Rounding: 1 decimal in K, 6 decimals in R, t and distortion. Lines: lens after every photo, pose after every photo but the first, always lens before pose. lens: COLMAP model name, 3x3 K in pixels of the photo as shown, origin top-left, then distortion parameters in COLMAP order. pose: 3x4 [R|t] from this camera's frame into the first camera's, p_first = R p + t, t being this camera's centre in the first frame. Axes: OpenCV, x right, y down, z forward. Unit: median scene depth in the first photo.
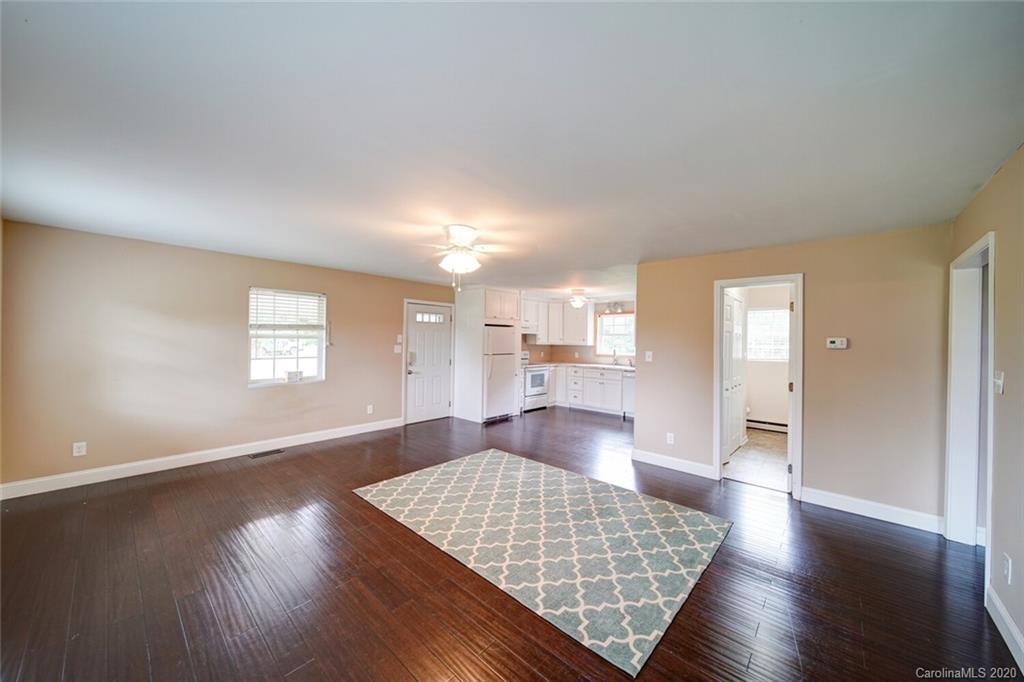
lens RADIAL K [[360.2, 0, 511.4], [0, 360.2, 338.6], [0, 0, 1]] dist [0.000989, -0.001971]
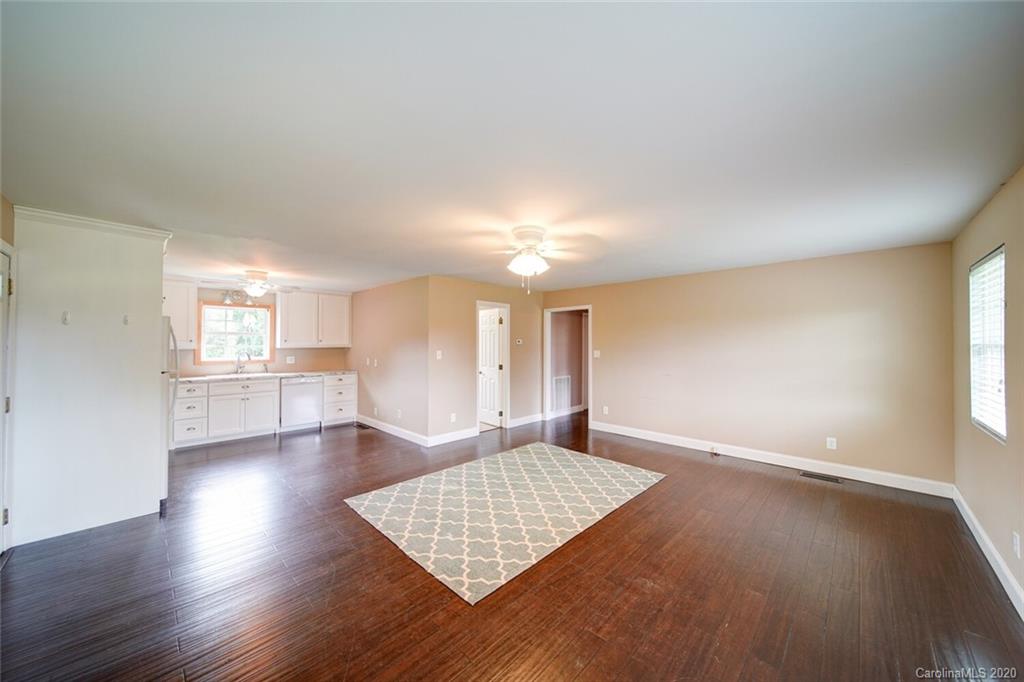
lens RADIAL K [[360.2, 0, 511.4], [0, 360.2, 338.6], [0, 0, 1]] dist [0.000989, -0.001971]
pose [[0.037638, -0.002977, 0.999287, -0.781450], [-0.004075, 0.999987, 0.003132, -0.008923], [-0.999283, -0.004190, 0.037625, 0.700808]]
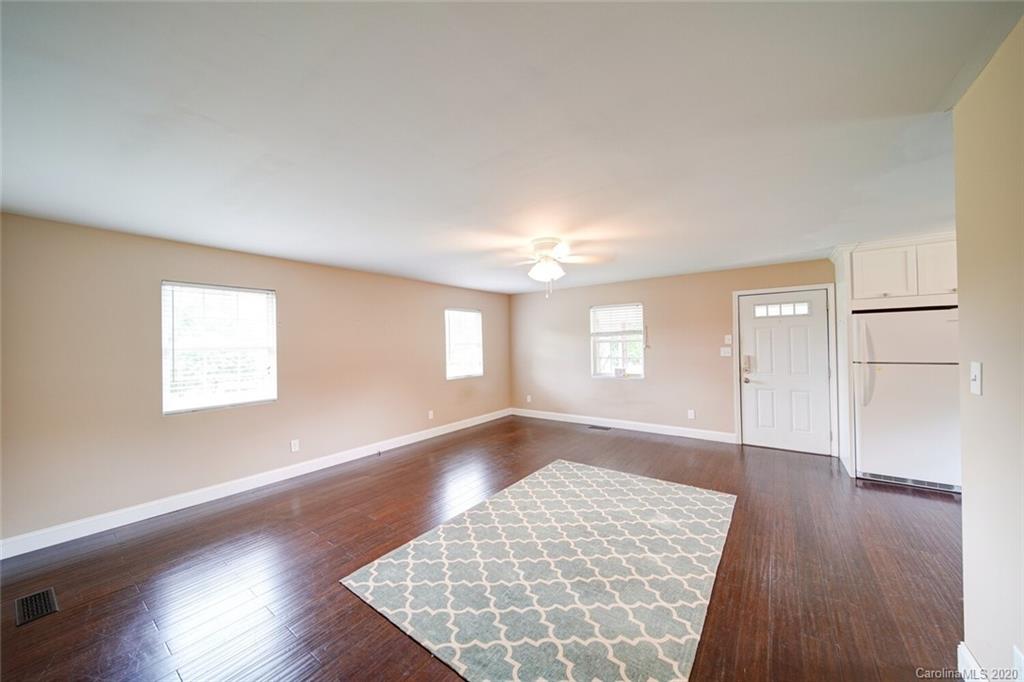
lens RADIAL K [[360.2, 0, 511.4], [0, 360.2, 338.6], [0, 0, 1]] dist [0.000989, -0.001971]
pose [[0.098717, -0.029890, -0.994667, 0.647049], [0.020542, 0.999397, -0.027993, 0.015112], [0.994903, -0.017669, 0.099272, 0.542553]]
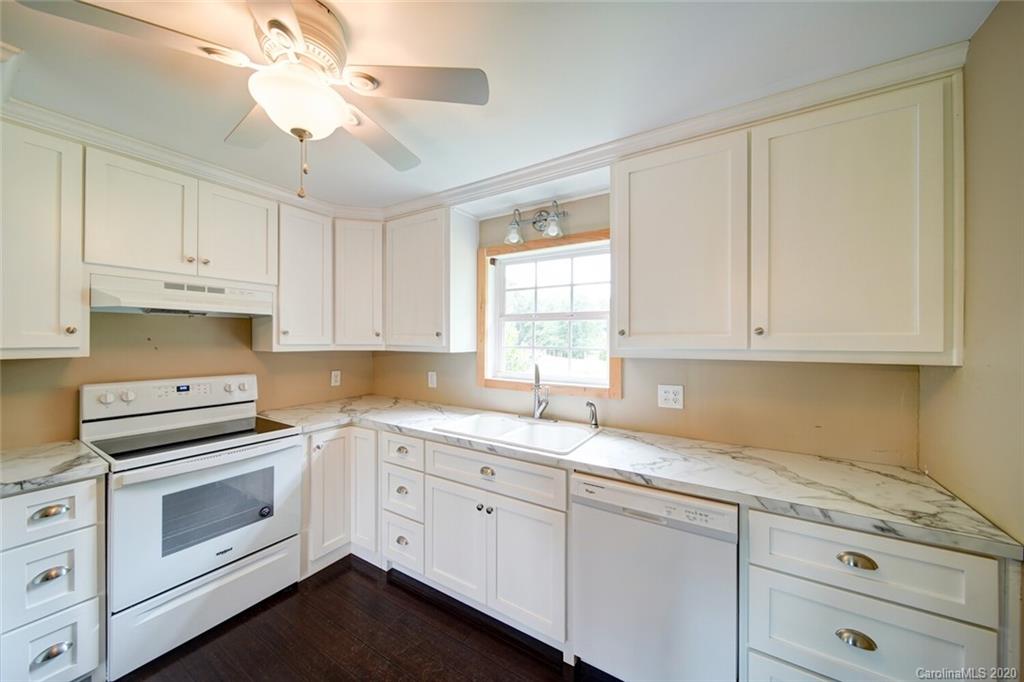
lens RADIAL K [[360.2, 0, 511.4], [0, 360.2, 338.6], [0, 0, 1]] dist [0.000989, -0.001971]
pose [[0.984034, -0.010780, 0.177654, 0.372735], [0.009655, 0.999927, 0.007197, 0.009529], [-0.177719, -0.005367, 0.984067, 1.248316]]
